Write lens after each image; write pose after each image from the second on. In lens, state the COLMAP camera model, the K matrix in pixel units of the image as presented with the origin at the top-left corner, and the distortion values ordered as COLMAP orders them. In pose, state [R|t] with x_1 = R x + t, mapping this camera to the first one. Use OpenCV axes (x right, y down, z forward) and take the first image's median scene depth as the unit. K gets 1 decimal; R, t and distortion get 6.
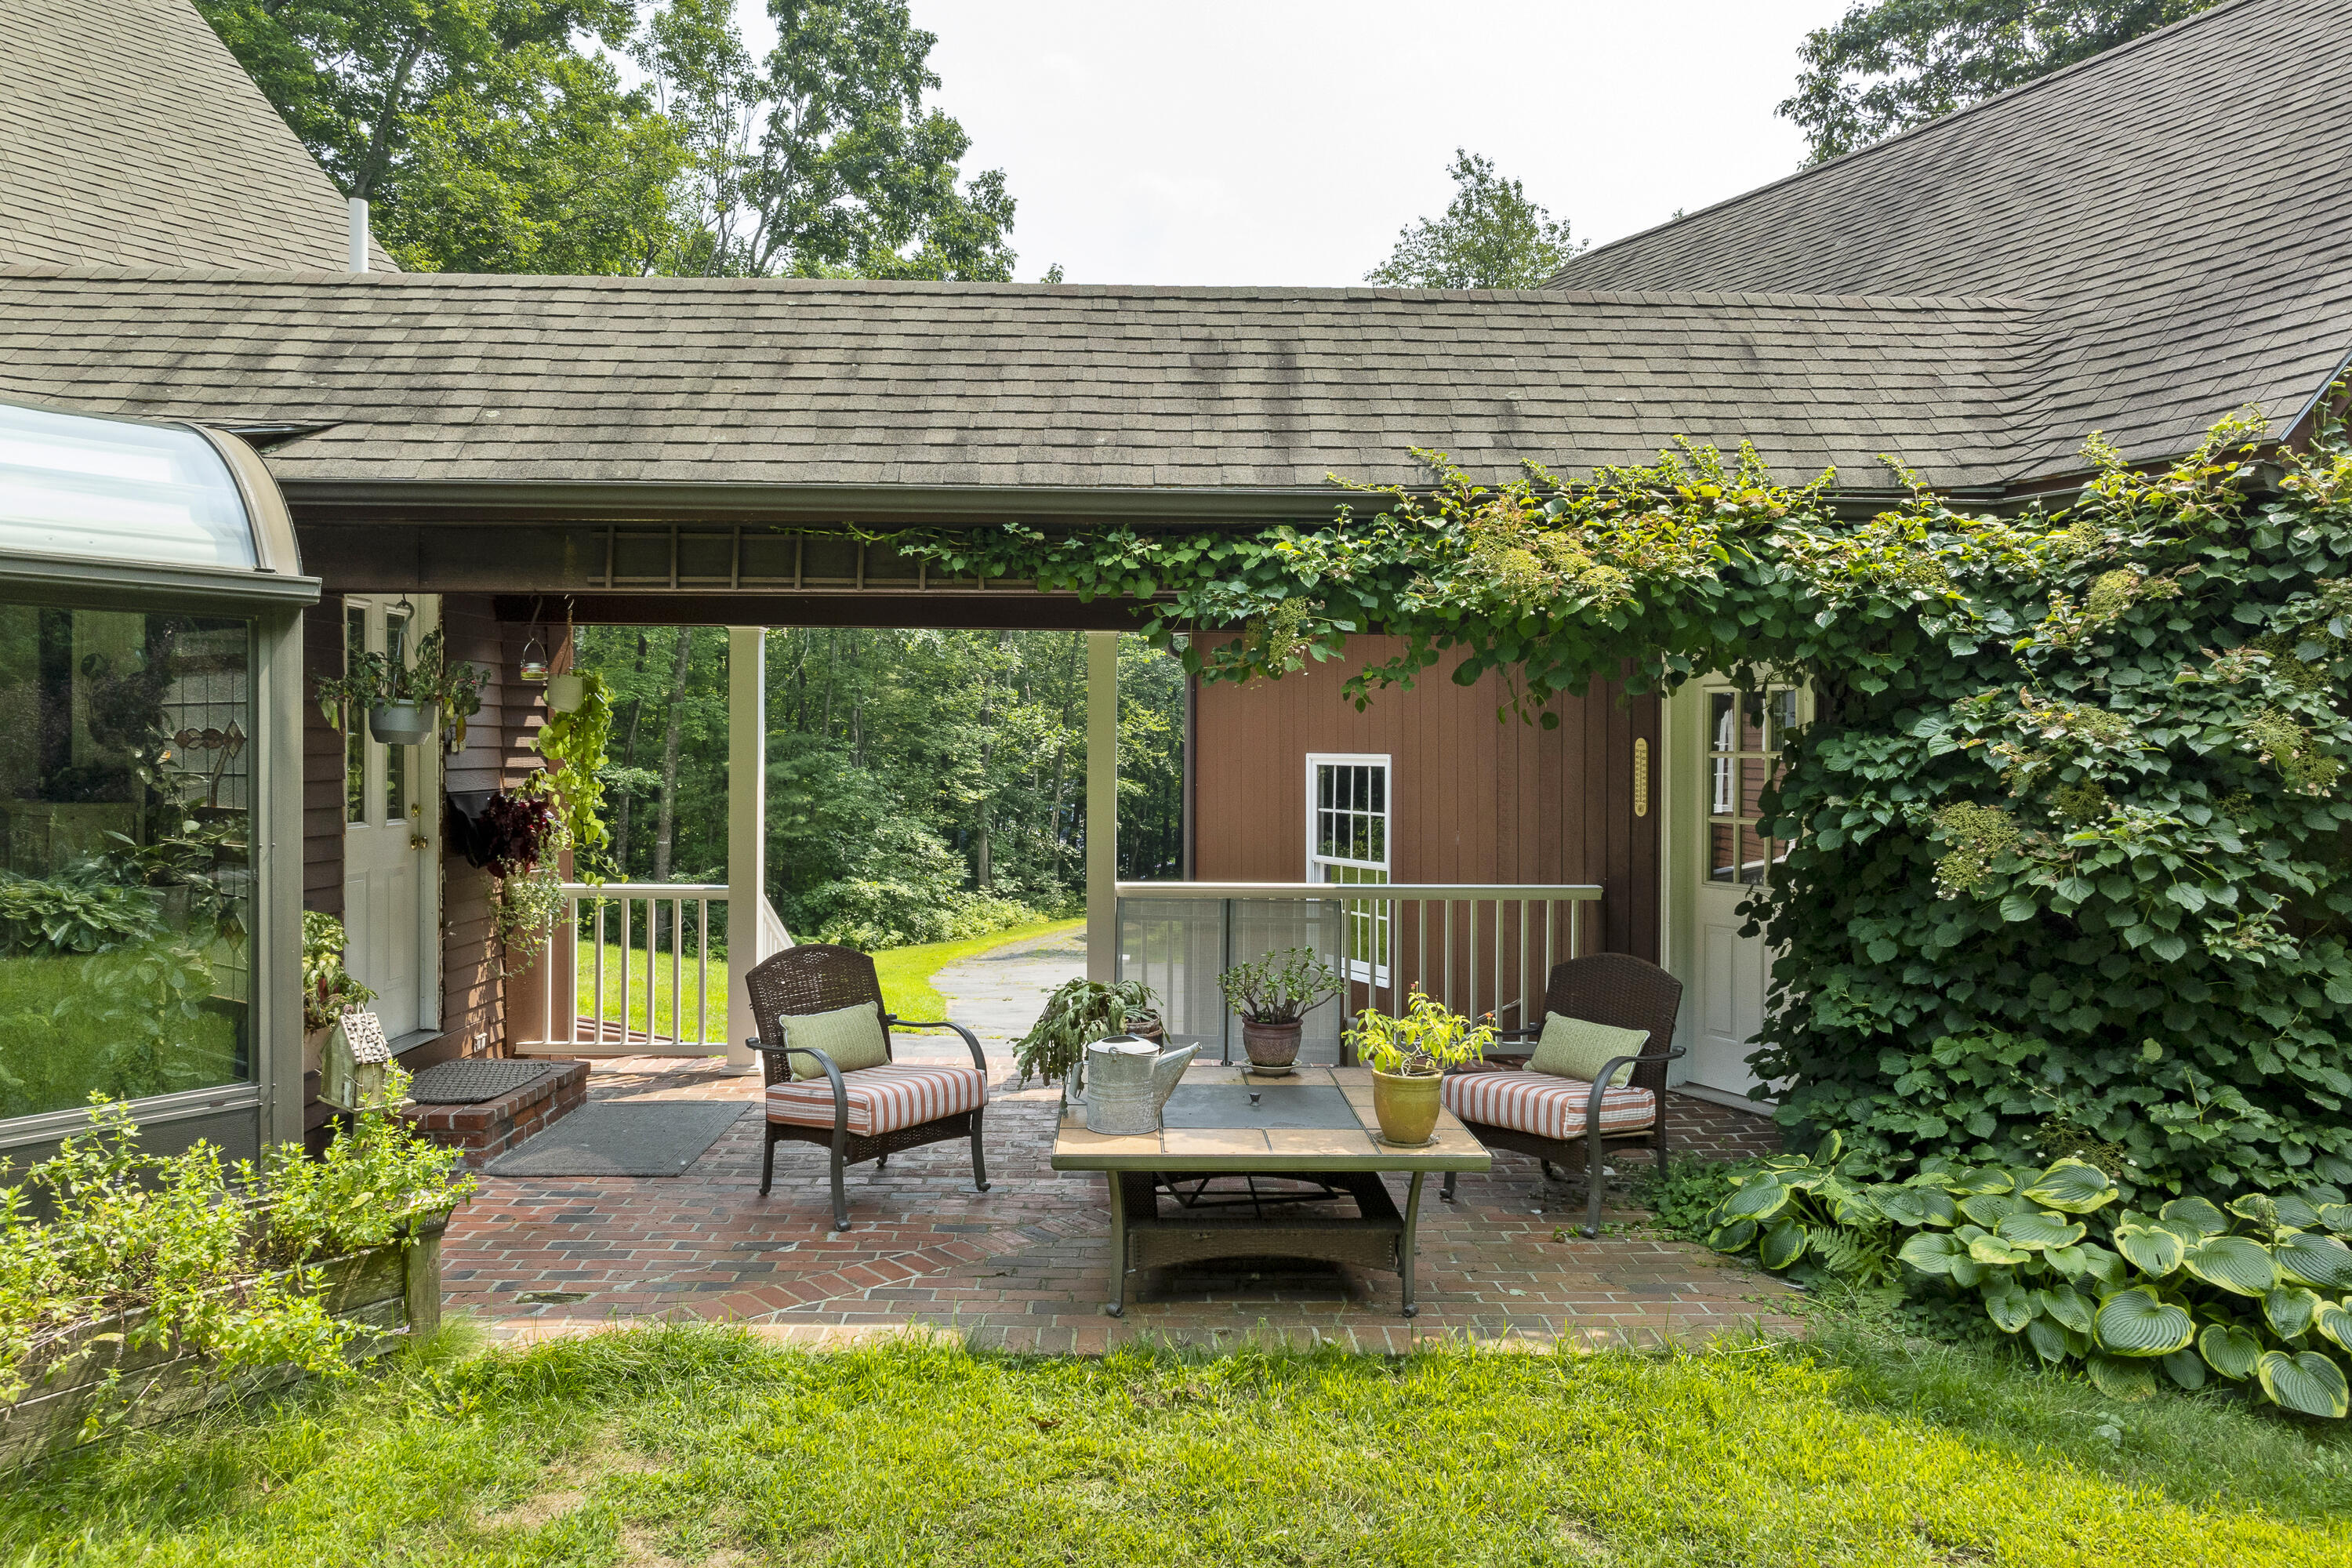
lens RADIAL K [[1630.5, 0, 1176.6], [0, 1630.5, 784.3], [0, 0, 1]] dist [0.002493, -0.002013]
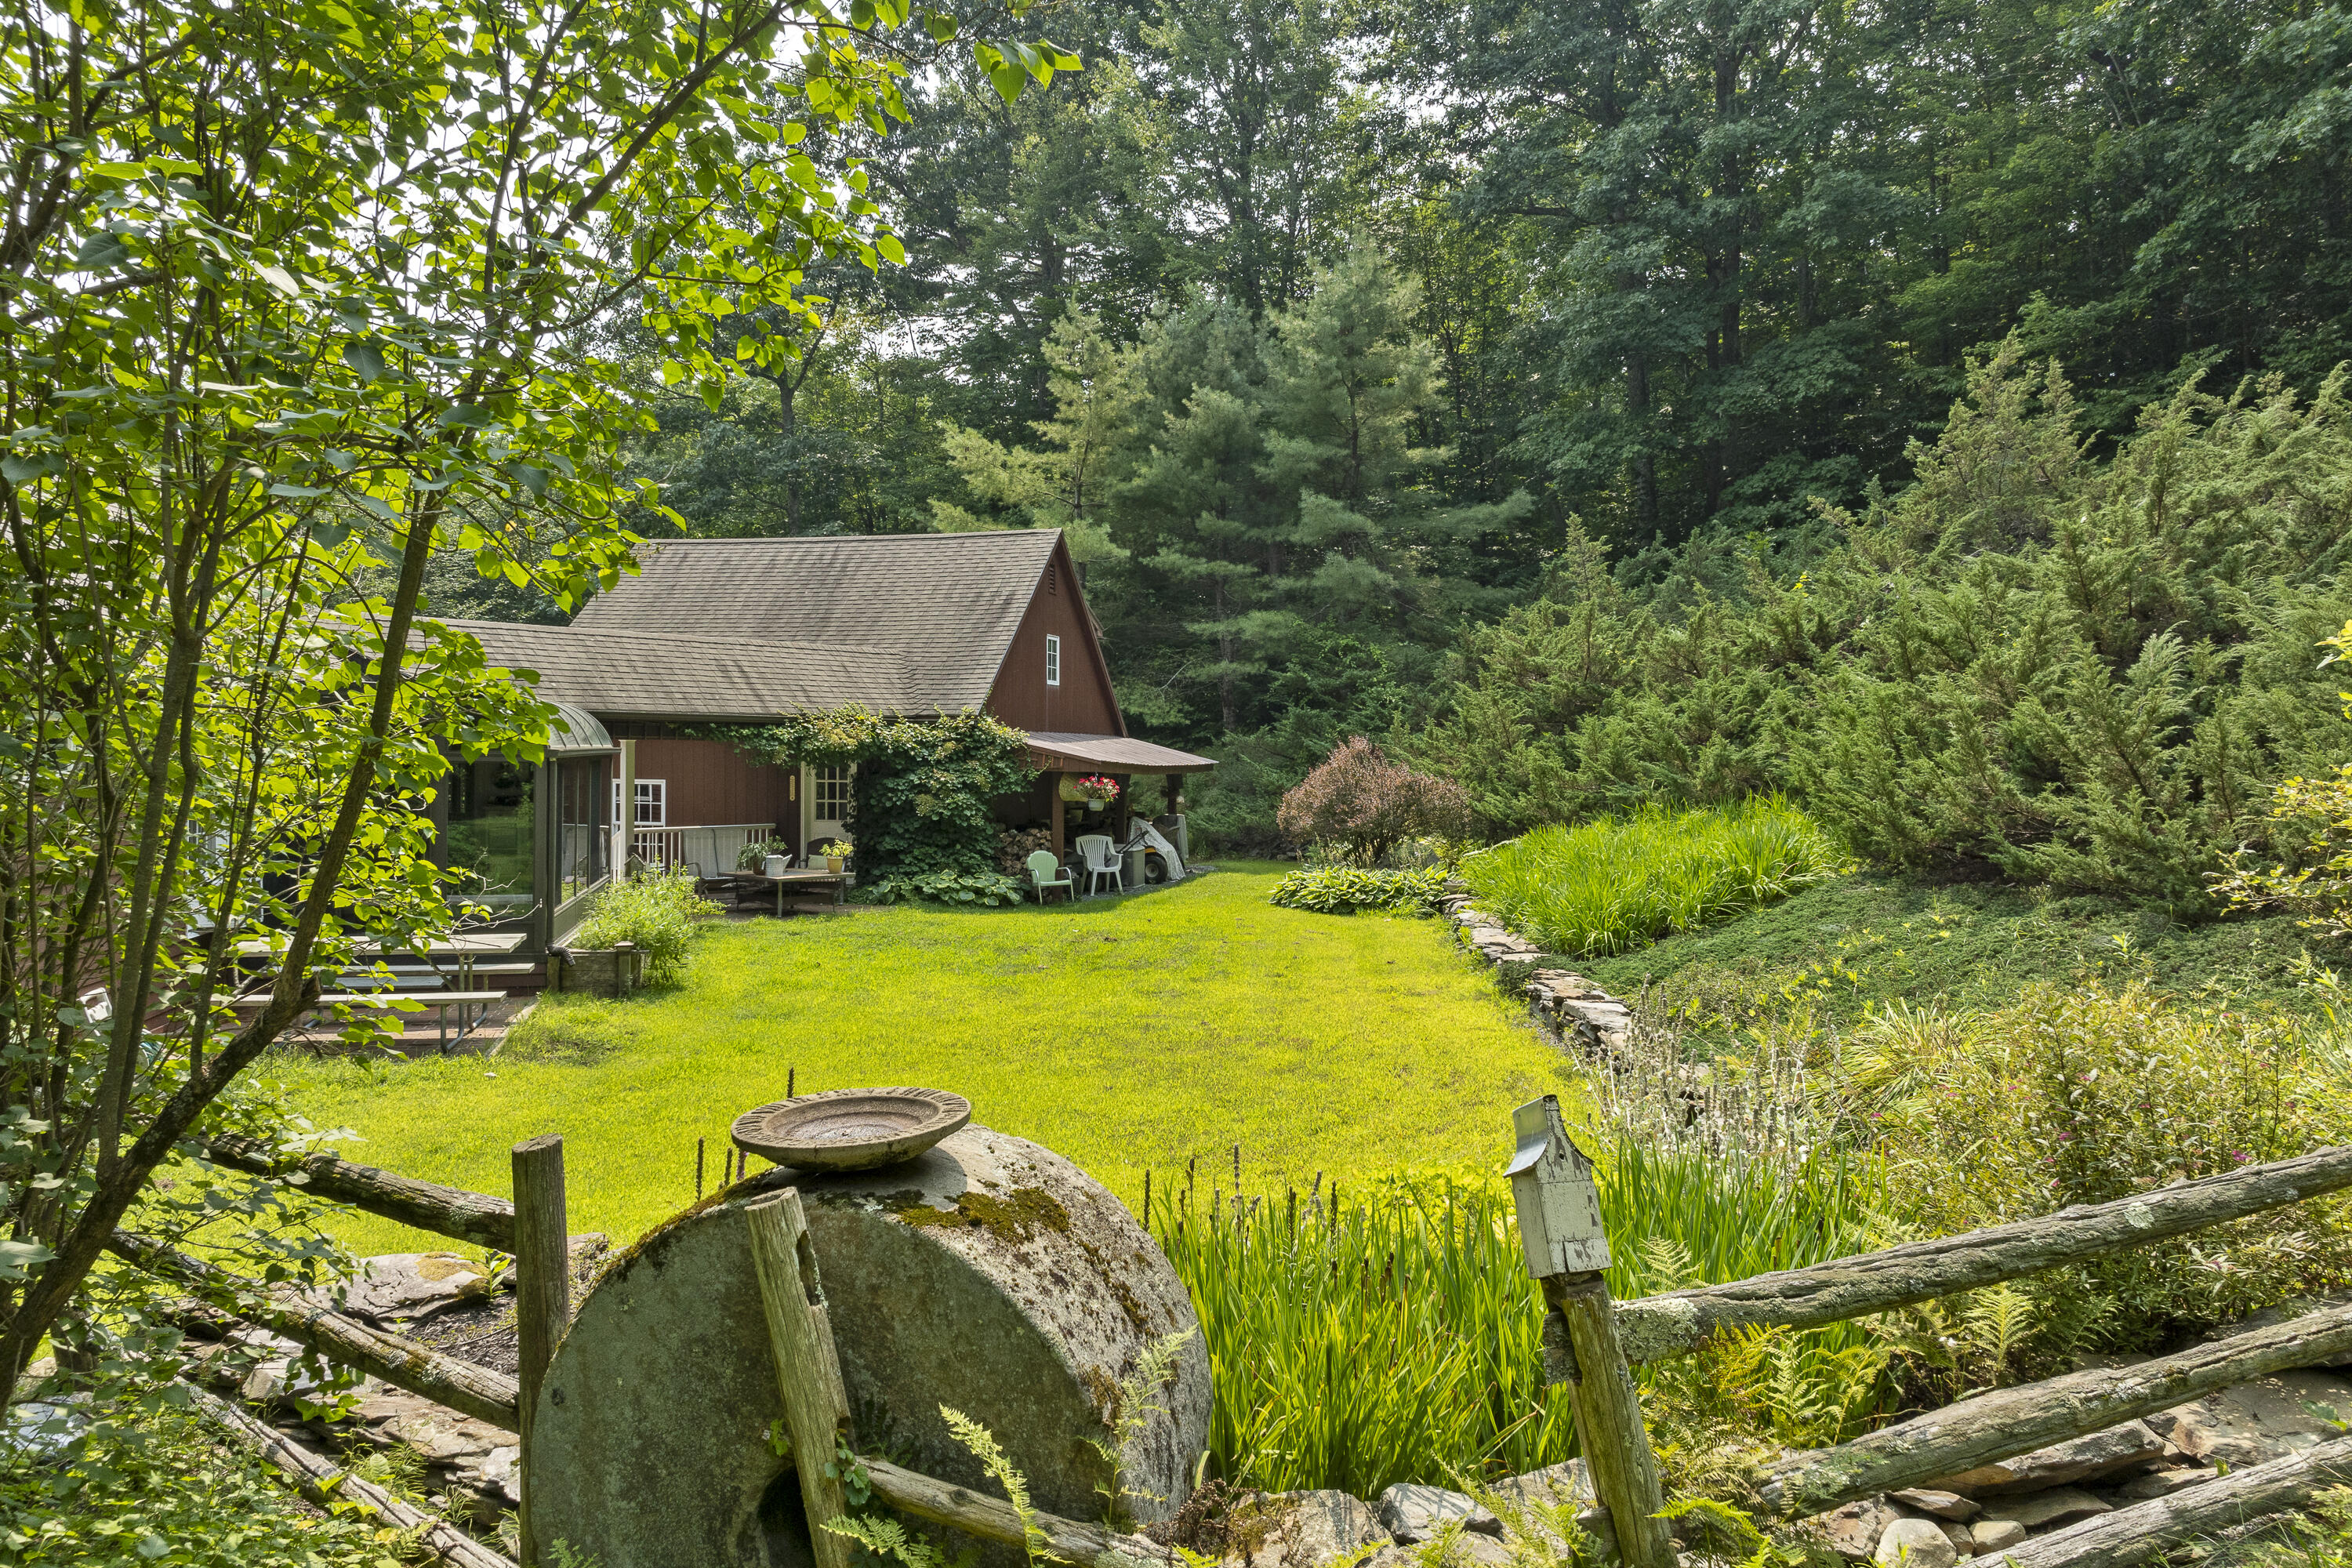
lens RADIAL K [[1630.5, 0, 1170.8], [0, 1630.5, 765.3], [0, 0, 1]] dist [0.002493, -0.002013]
pose [[0.649404, -0.006697, 0.760414, -1.910255], [0.010878, 0.999941, -0.000483, -0.045045], [-0.760366, 0.008586, 0.649438, -1.864448]]
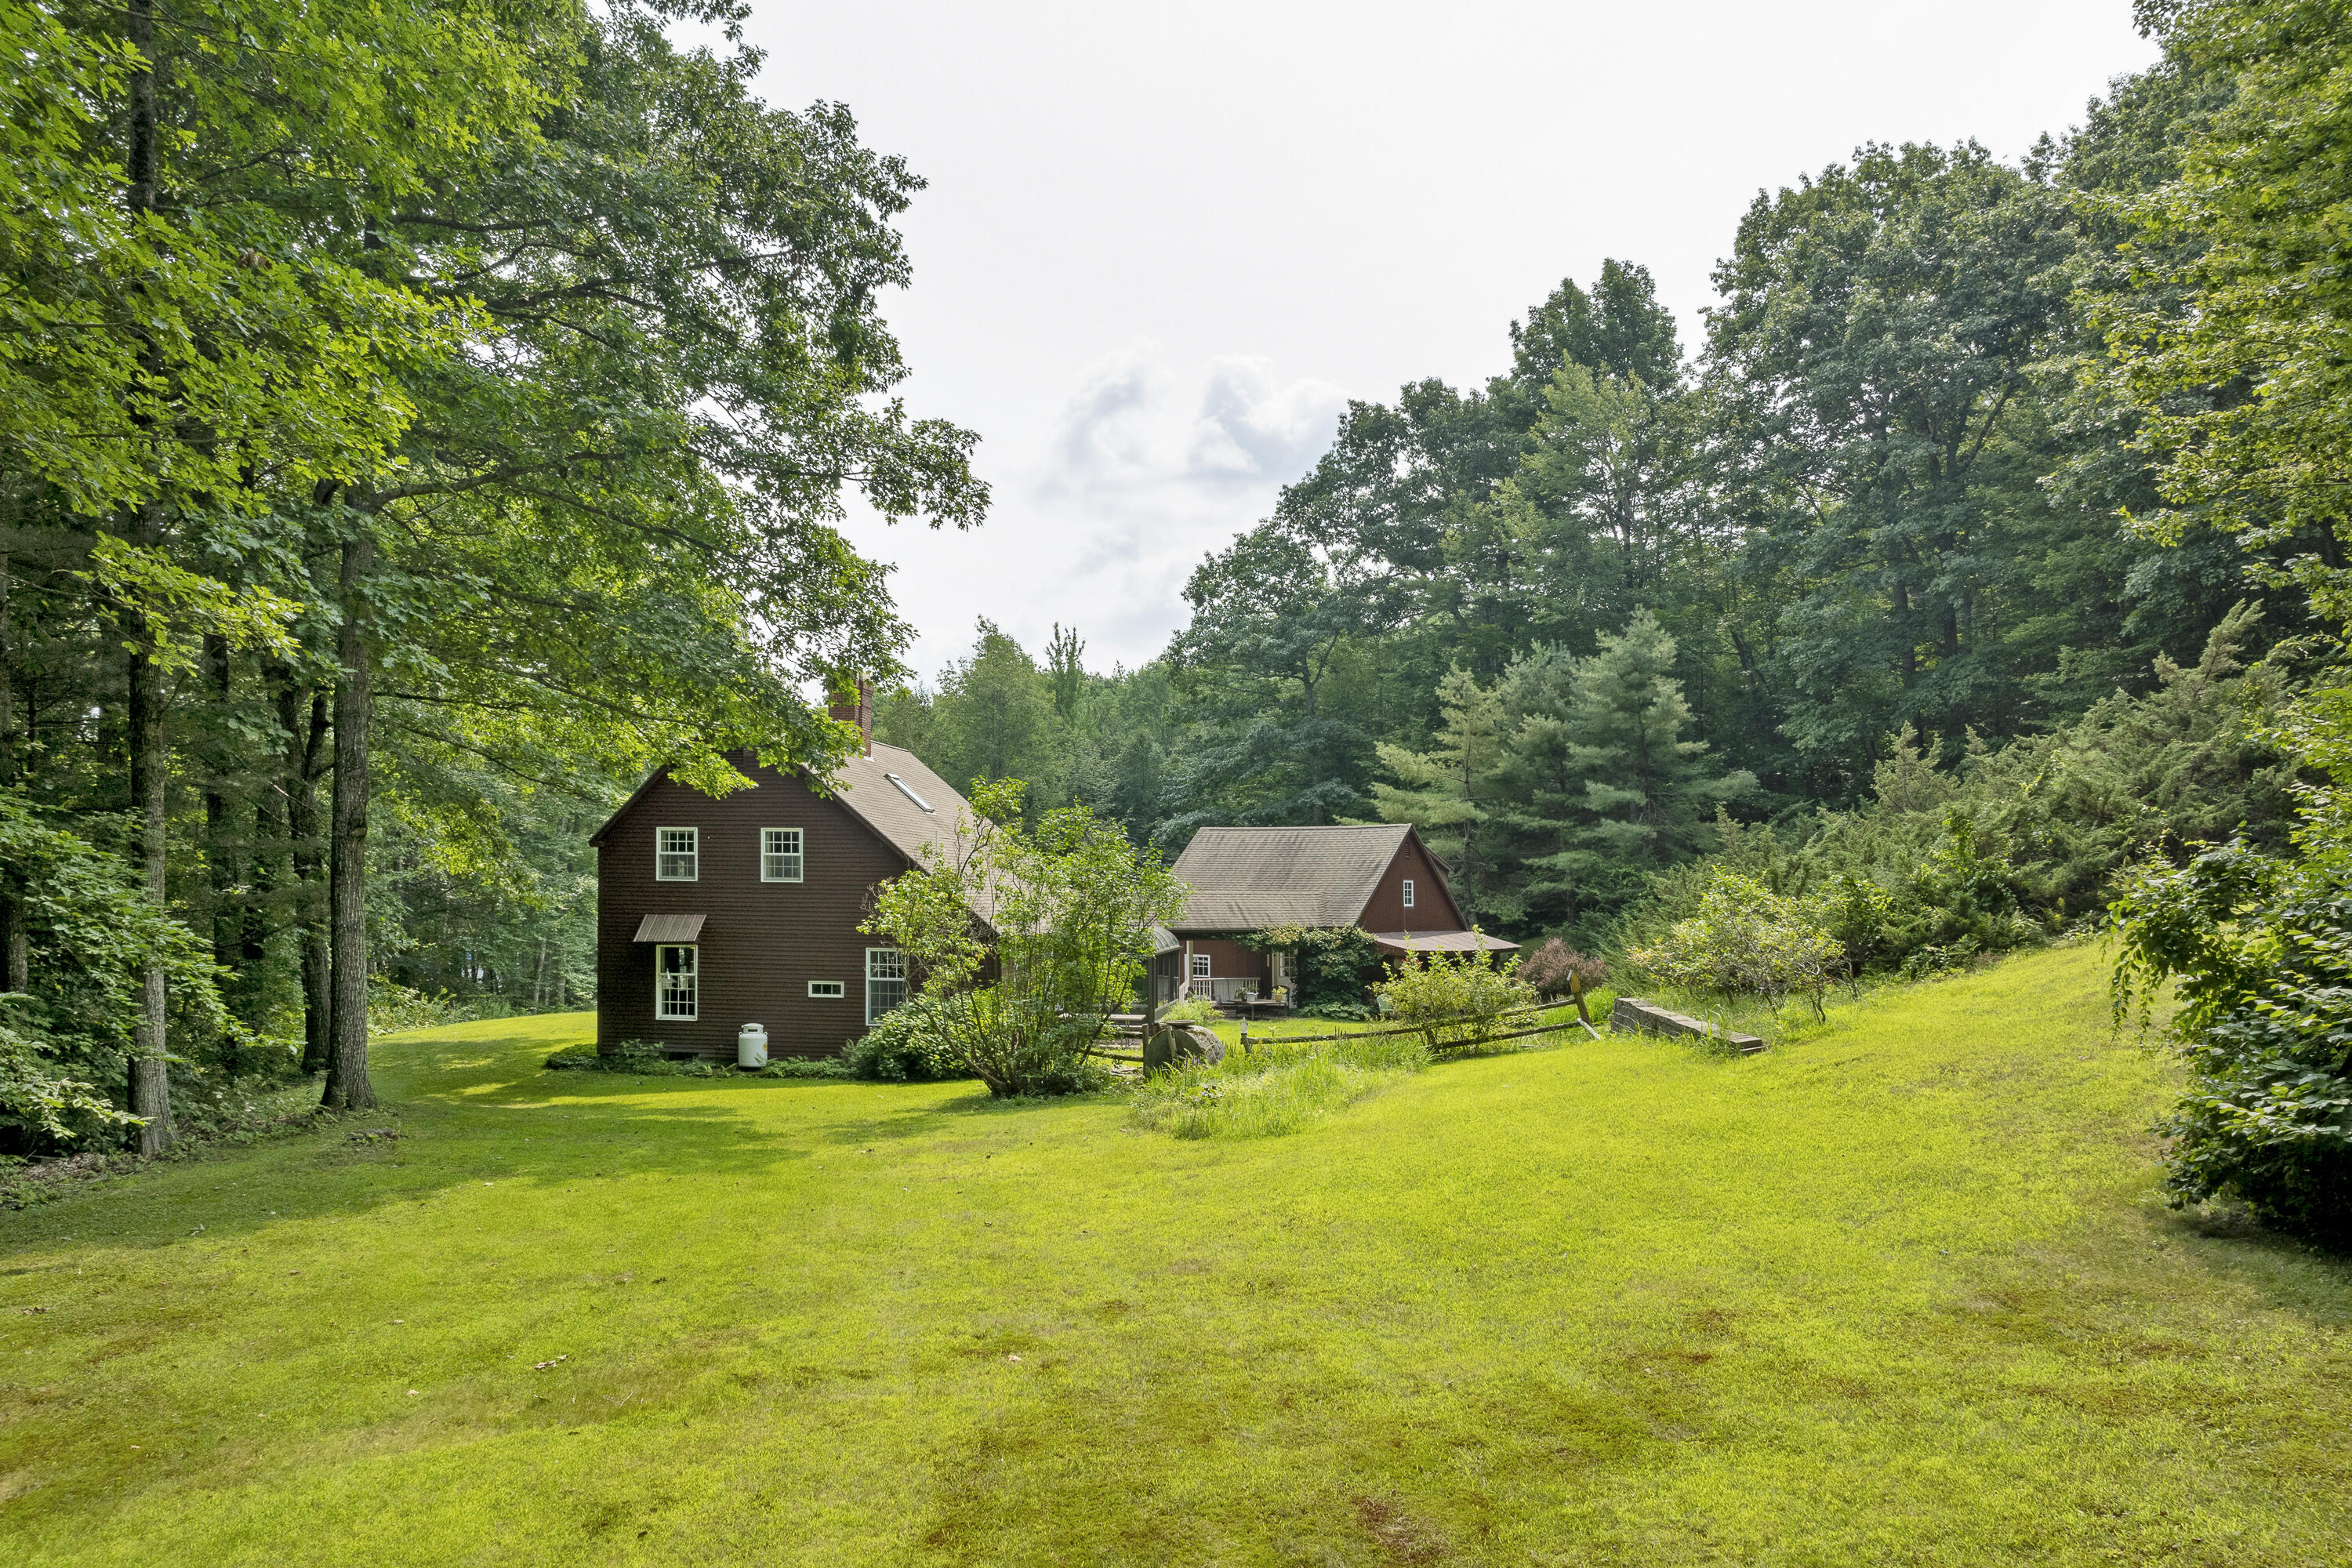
lens RADIAL K [[1630.5, 0, 1061.7], [0, 1630.5, 791.1], [0, 0, 1]] dist [0.002493, -0.002013]
pose [[0.906831, 0.029897, 0.420432, -3.715176], [0.001759, 0.997204, -0.074705, -0.223760], [-0.421490, 0.068485, 0.904243, -5.281385]]
